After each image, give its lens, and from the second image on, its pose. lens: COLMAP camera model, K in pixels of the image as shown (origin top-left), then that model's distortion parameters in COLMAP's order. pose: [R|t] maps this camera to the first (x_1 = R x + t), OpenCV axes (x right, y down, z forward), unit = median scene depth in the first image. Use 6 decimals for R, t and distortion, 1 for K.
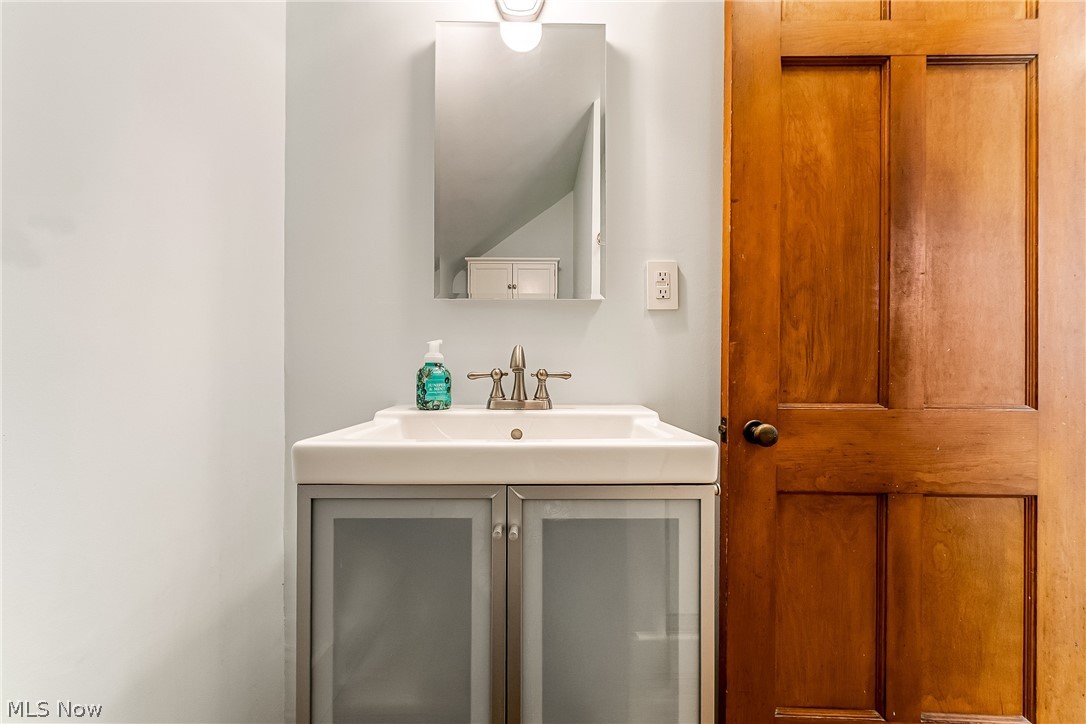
lens RADIAL K [[372.7, 0, 543.6], [0, 372.7, 368.3], [0, 0, 1]] dist [-0.000142, -0.000085]
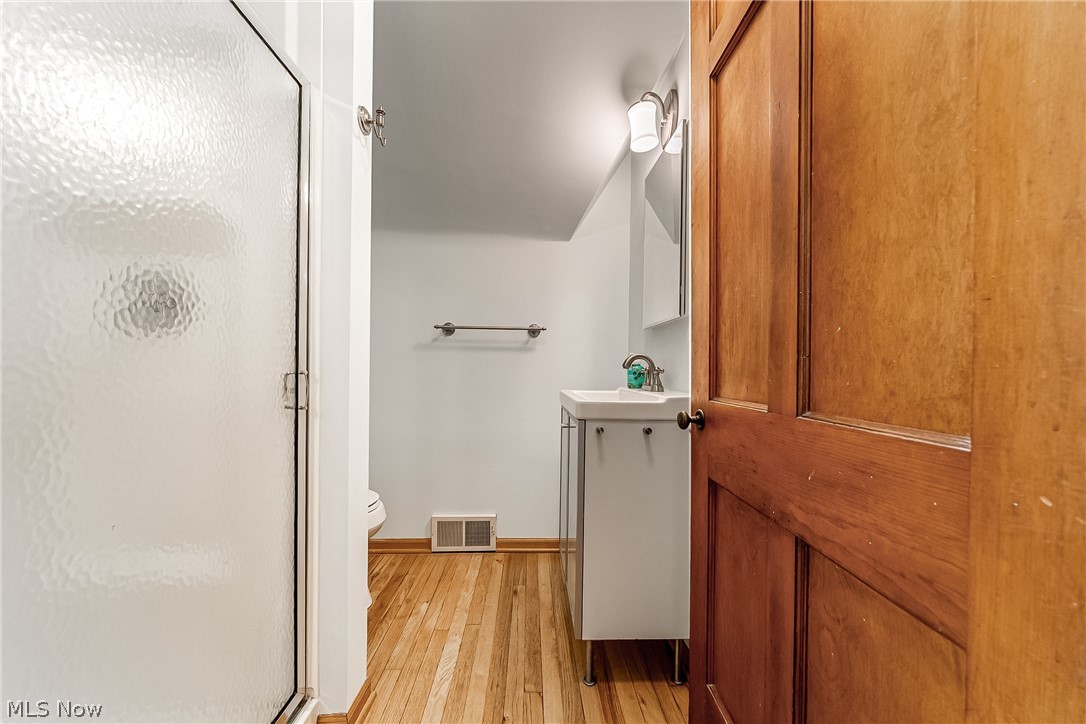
lens RADIAL K [[372.7, 0, 543.6], [0, 372.7, 368.3], [0, 0, 1]] dist [-0.000142, -0.000085]
pose [[0.012813, -0.011053, -0.999857, 1.709194], [-0.003778, 0.999931, -0.011102, 0.025136], [0.999911, 0.003920, 0.012770, 0.500090]]
